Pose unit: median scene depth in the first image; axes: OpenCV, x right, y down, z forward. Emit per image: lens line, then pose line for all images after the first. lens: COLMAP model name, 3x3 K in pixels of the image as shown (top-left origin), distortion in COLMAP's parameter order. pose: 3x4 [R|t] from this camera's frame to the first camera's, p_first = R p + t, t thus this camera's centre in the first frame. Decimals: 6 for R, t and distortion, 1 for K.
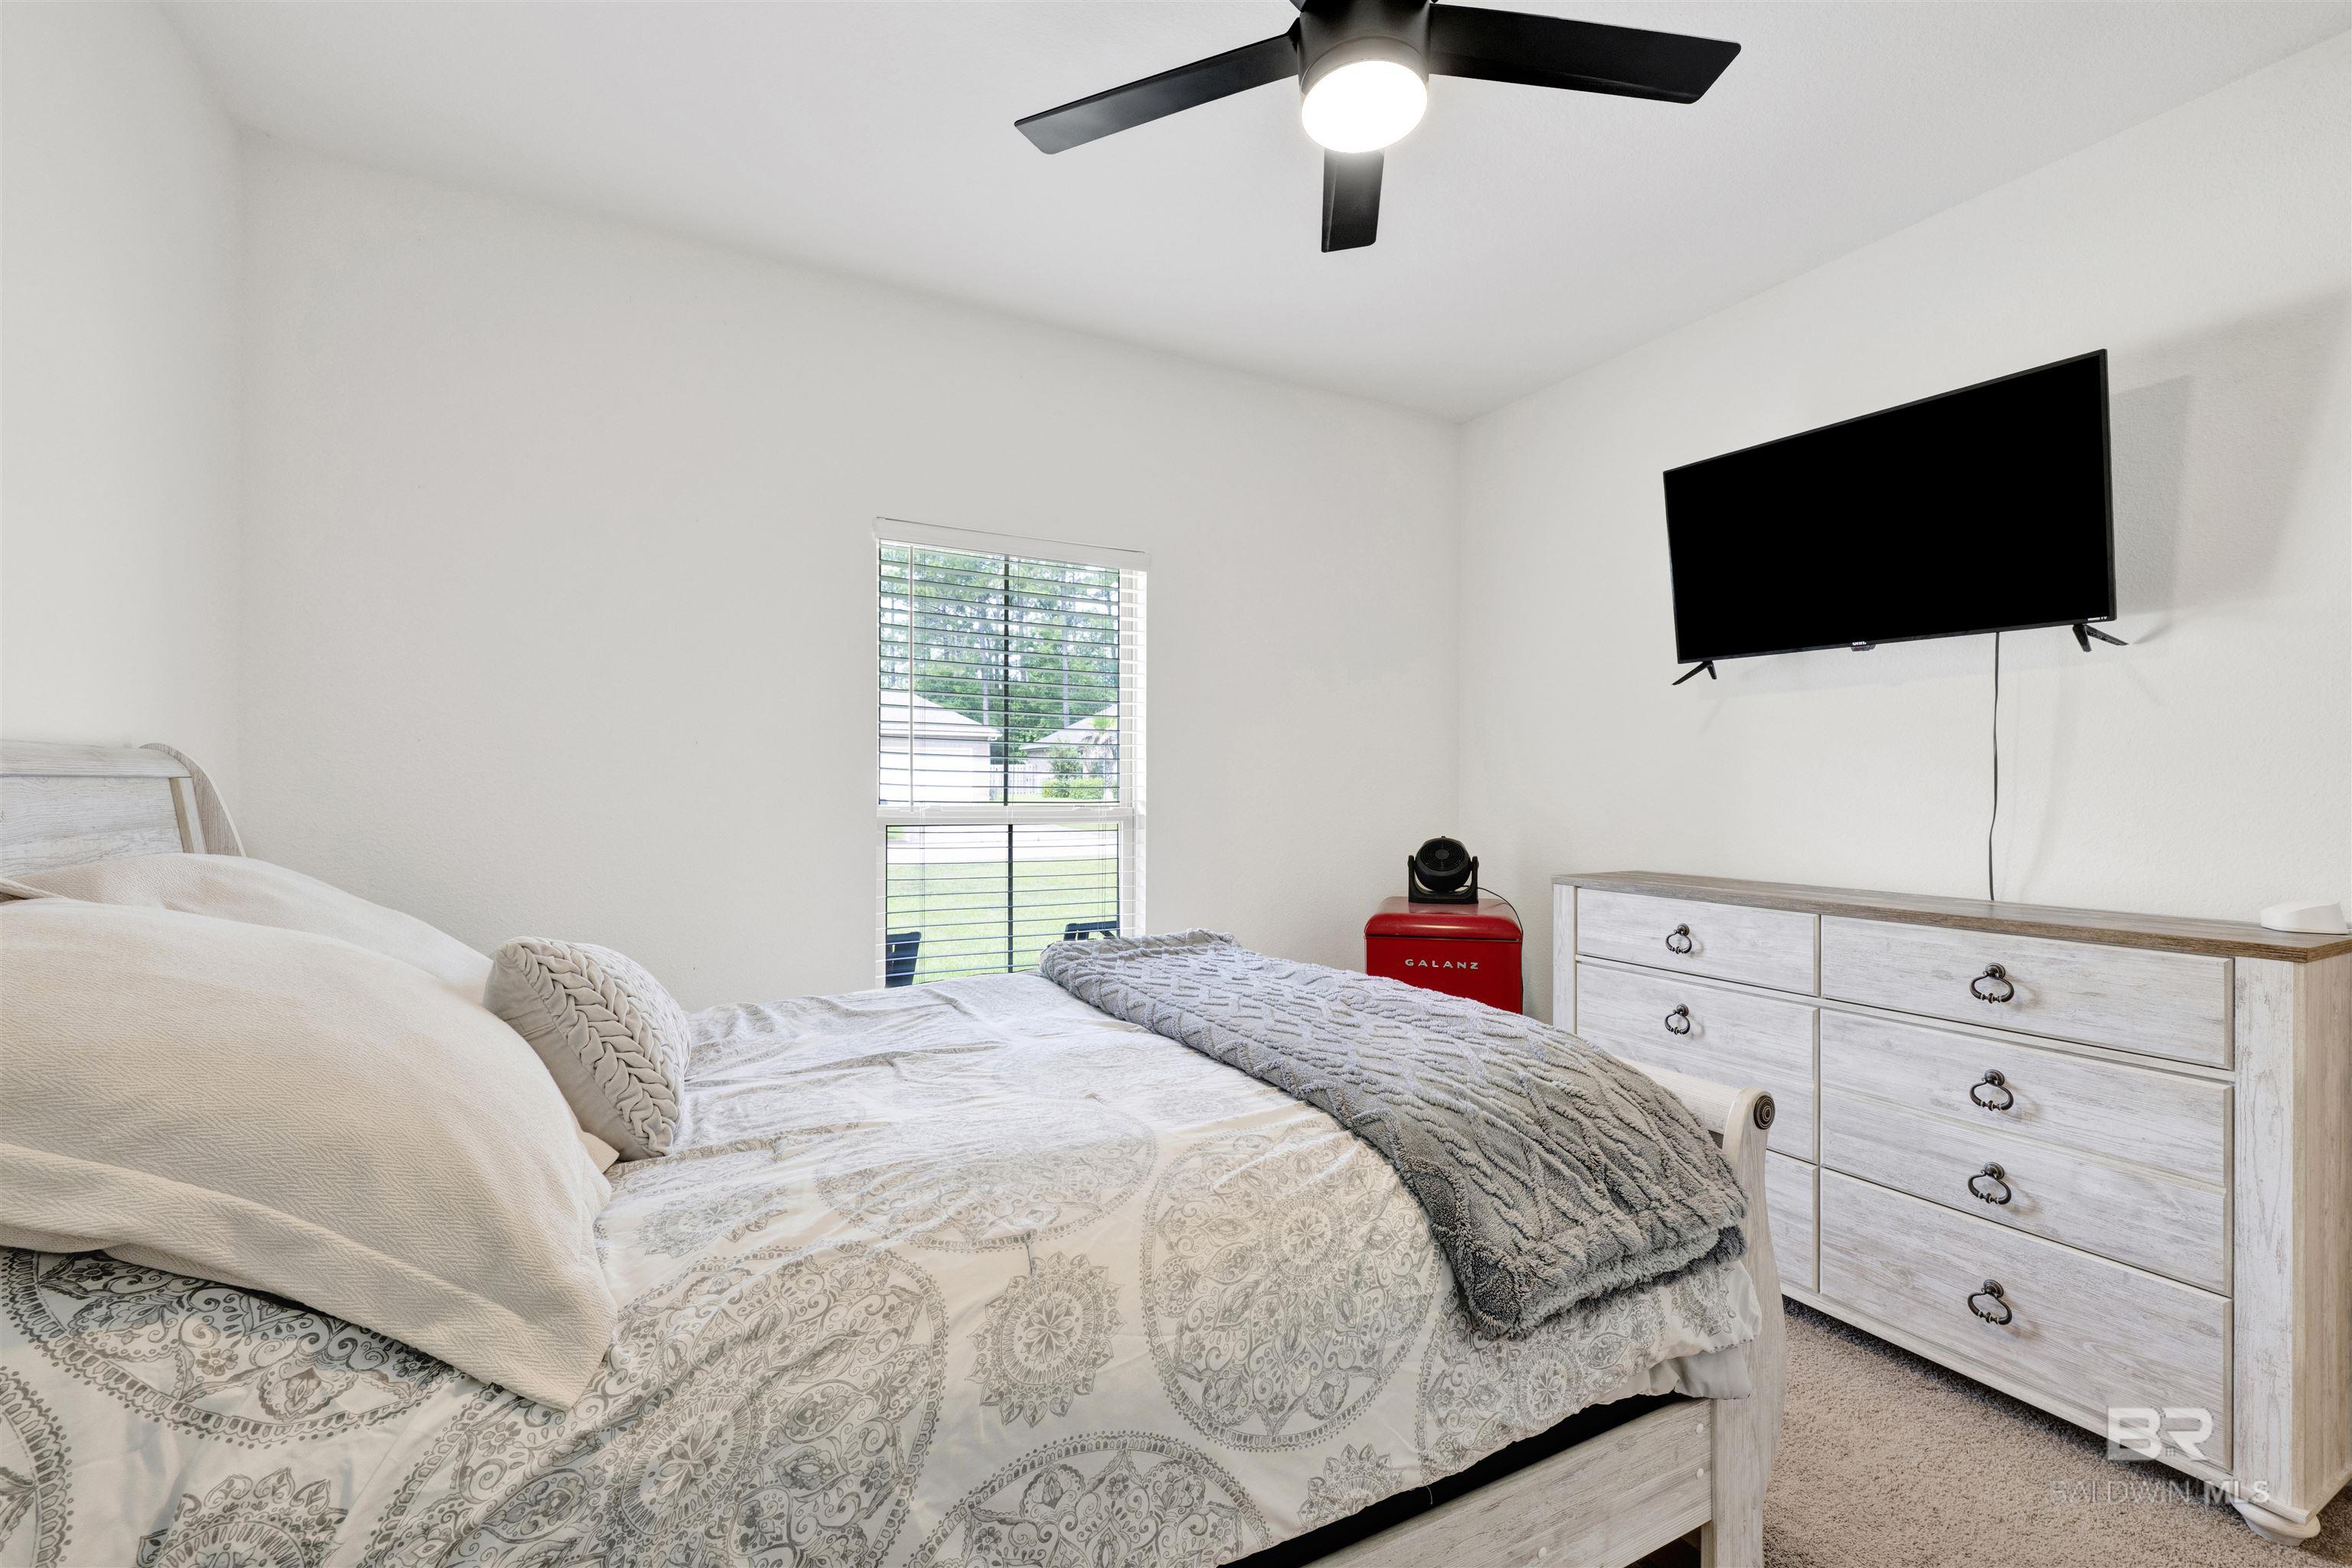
lens RADIAL K [[1018.0, 0, 1178.1], [0, 1018.0, 785.0], [0, 0, 1]] dist [-0.002398, 0.000513]
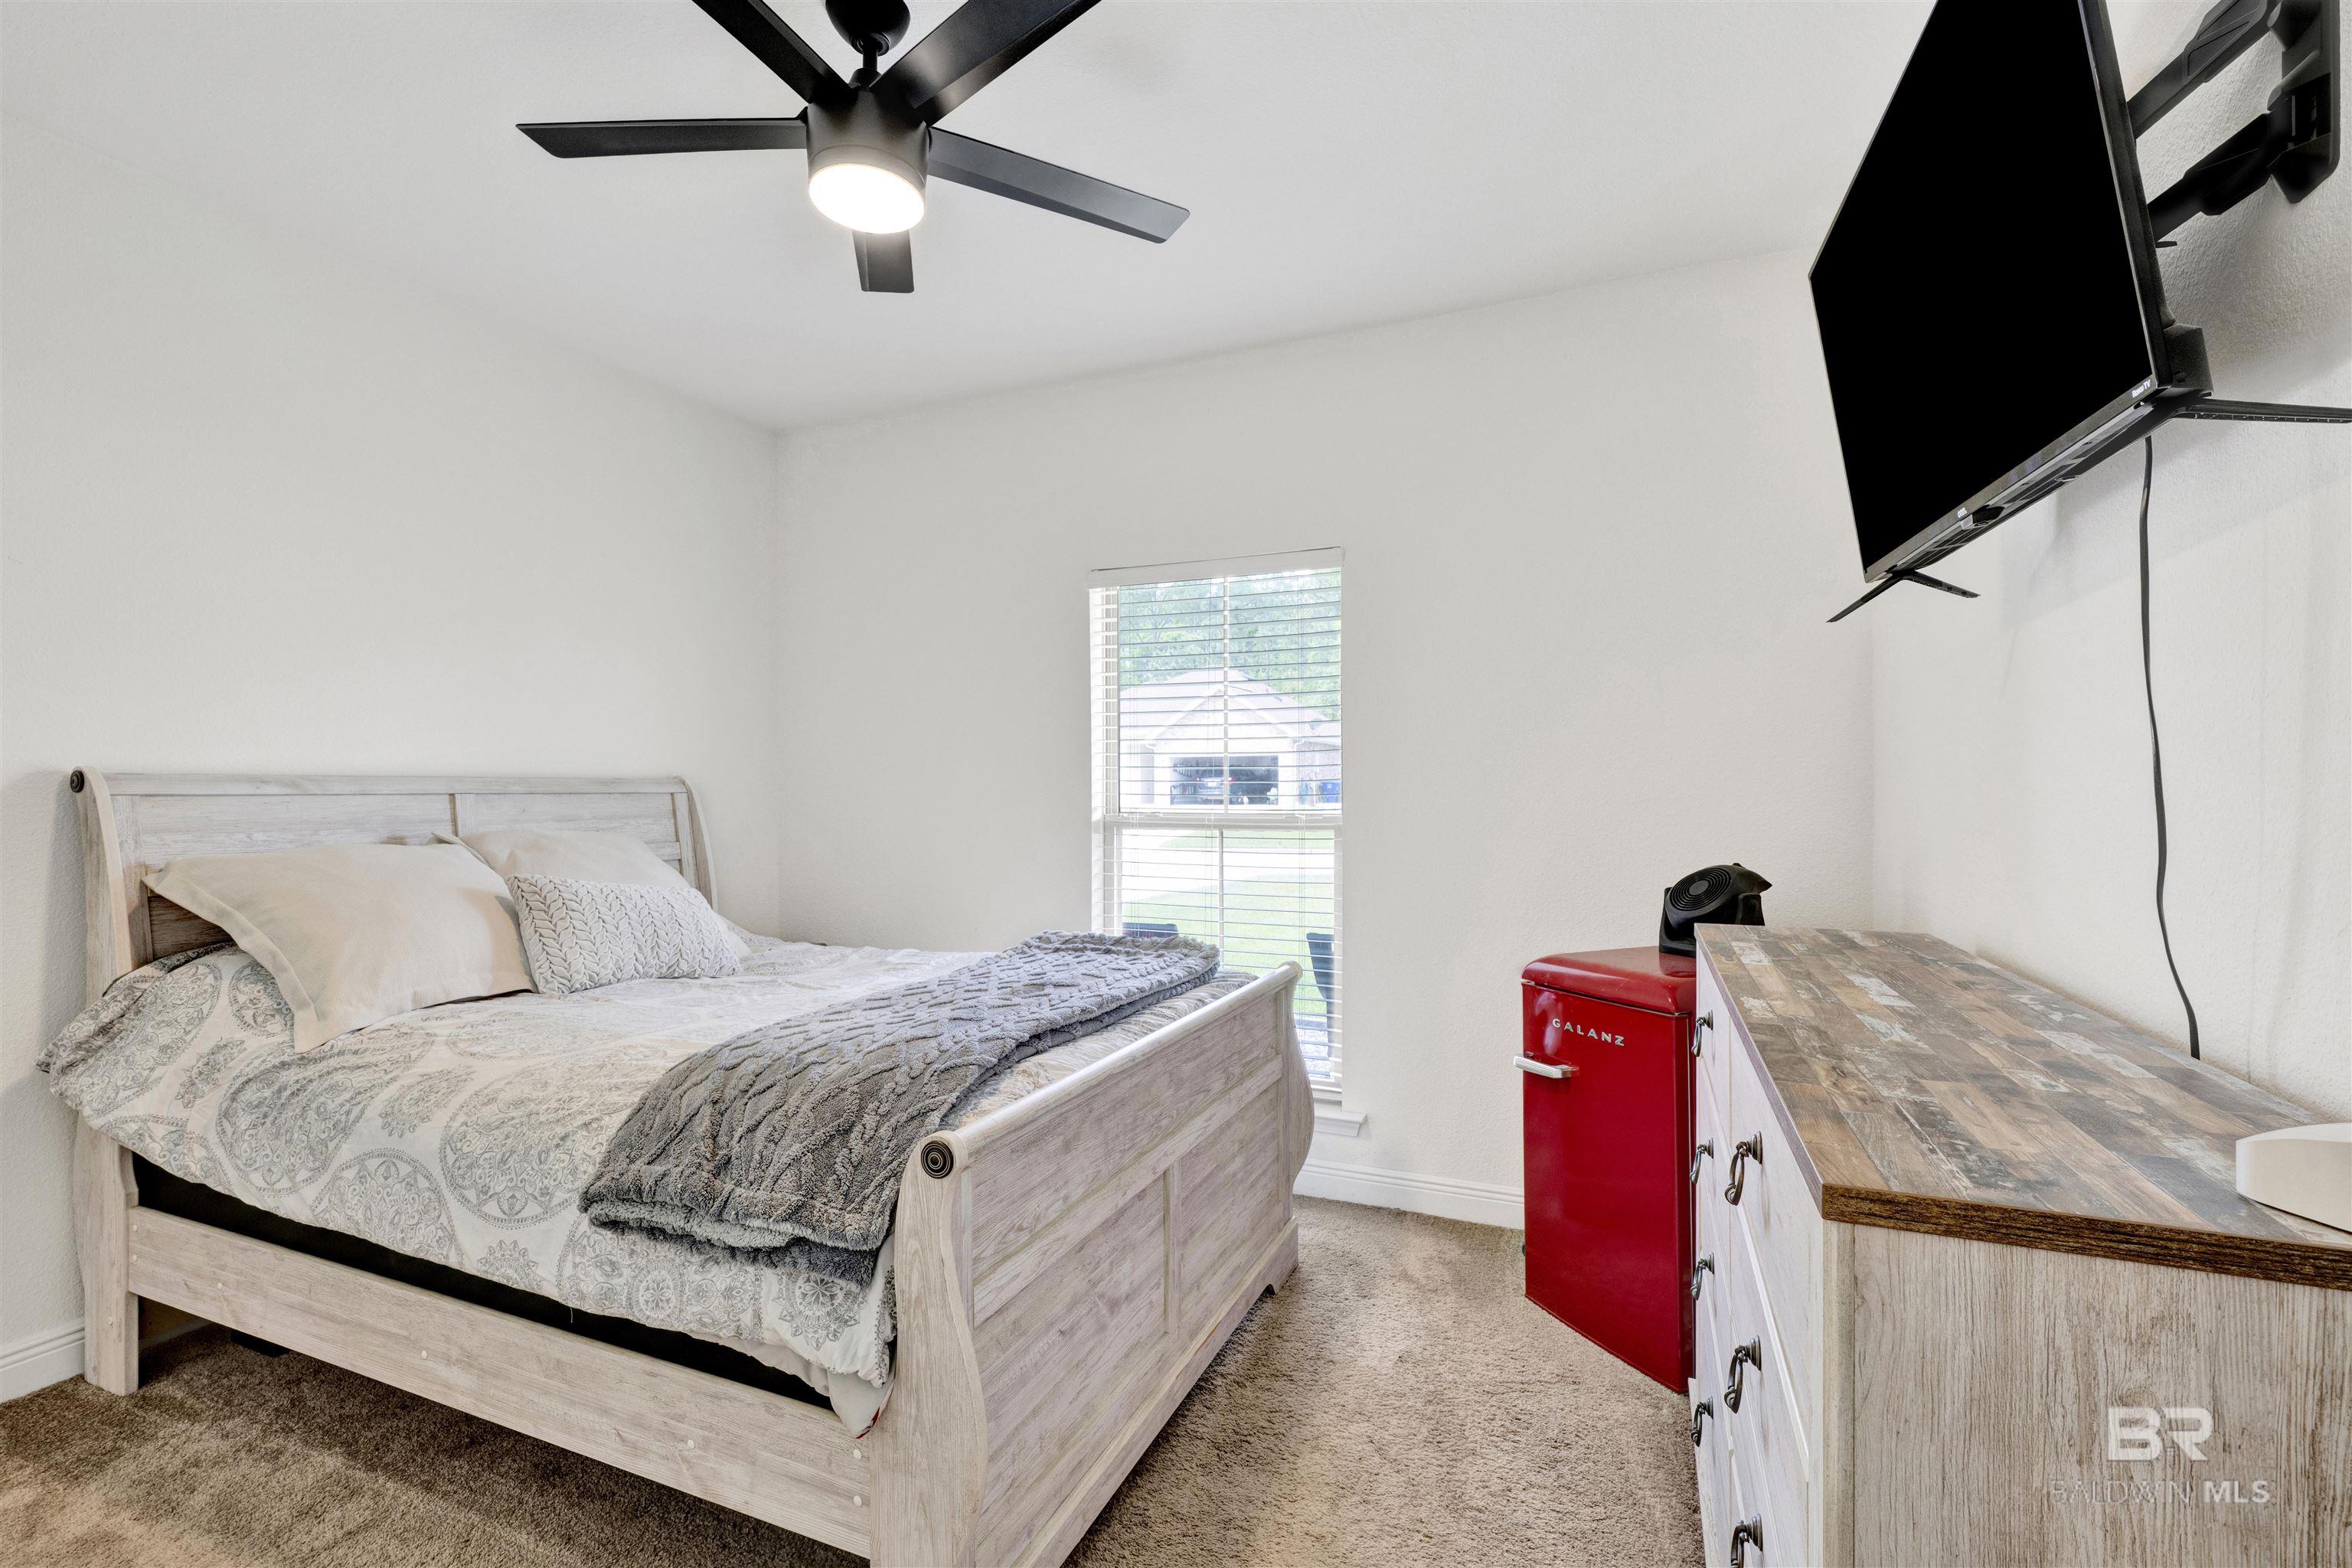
lens RADIAL K [[1018.0, 0, 1183.6], [0, 1018.0, 791.7], [0, 0, 1]] dist [-0.002398, 0.000513]
pose [[0.619281, -0.012582, -0.785068, 1.966767], [0.004706, 0.999913, -0.012312, 0.011430], [0.785155, 0.003930, 0.619287, 0.845846]]
